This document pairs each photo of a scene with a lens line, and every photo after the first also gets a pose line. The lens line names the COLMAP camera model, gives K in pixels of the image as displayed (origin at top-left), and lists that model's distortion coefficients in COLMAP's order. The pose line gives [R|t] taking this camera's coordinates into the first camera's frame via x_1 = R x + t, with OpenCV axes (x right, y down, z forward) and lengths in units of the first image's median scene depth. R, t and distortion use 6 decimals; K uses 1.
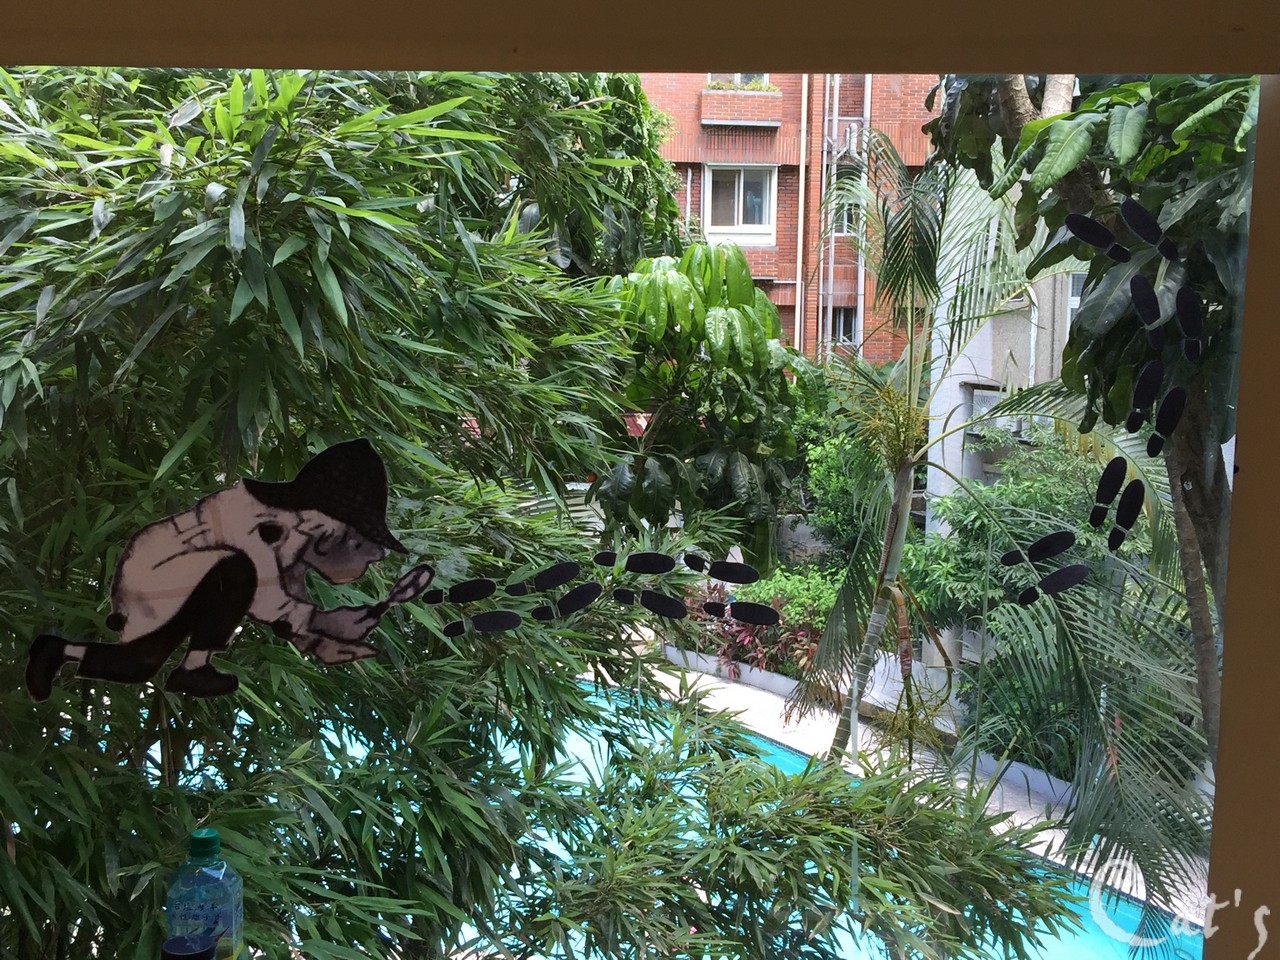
lens RADIAL K [[1644.1, 0, 639.8], [0, 1644.1, 479.8], [0, 0, 1]] dist [0.012773, 0.000000]
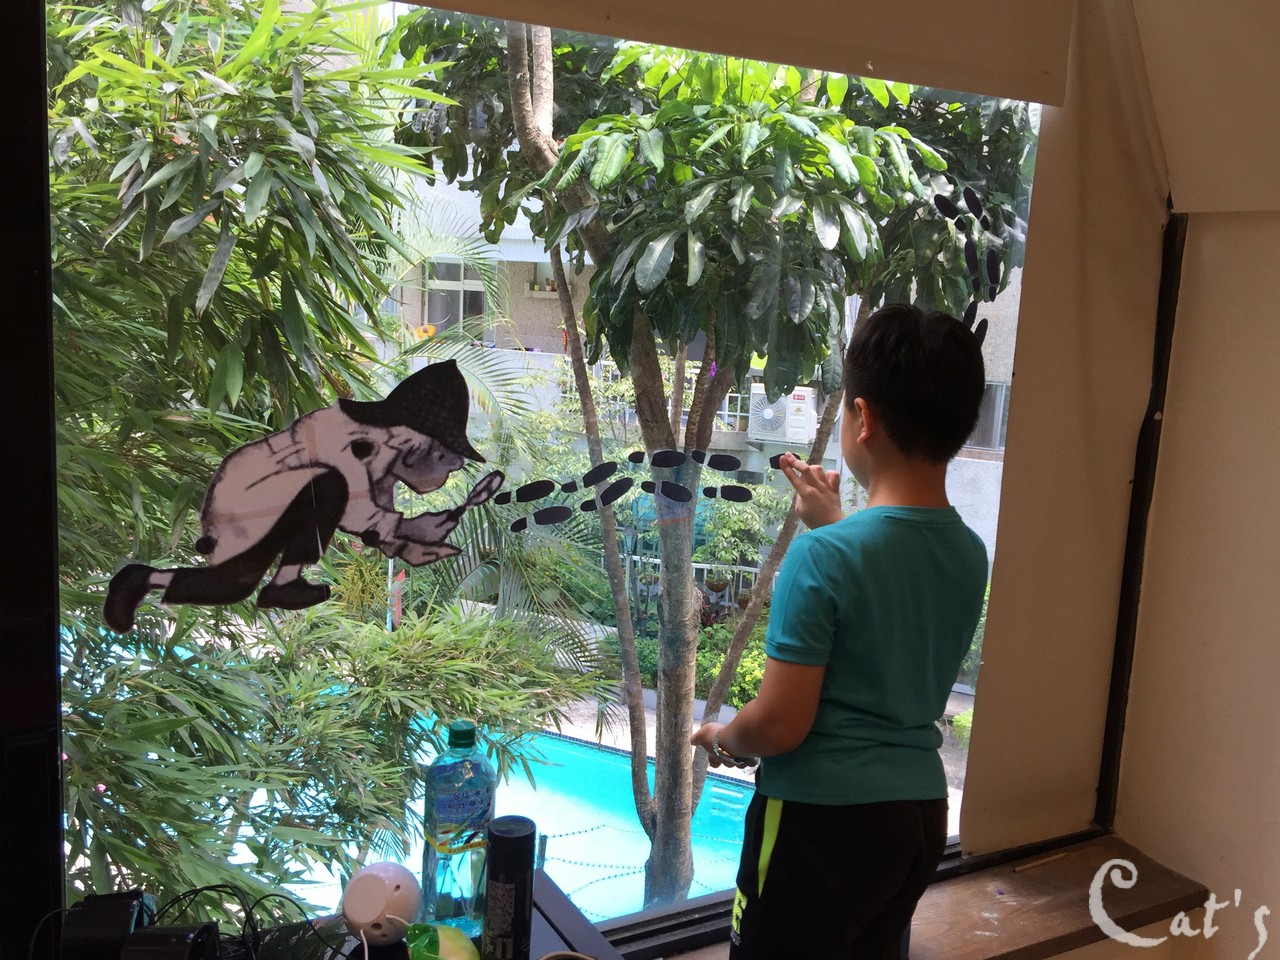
lens RADIAL K [[1190.7, 0, 639.8], [0, 1190.7, 480.2], [0, 0, 1]] dist [-0.004515, 0.000000]
pose [[0.846283, -0.059392, 0.529413, -0.481429], [0.028959, 0.997425, 0.065604, 0.006913], [-0.531947, -0.040188, 0.845824, 0.248161]]
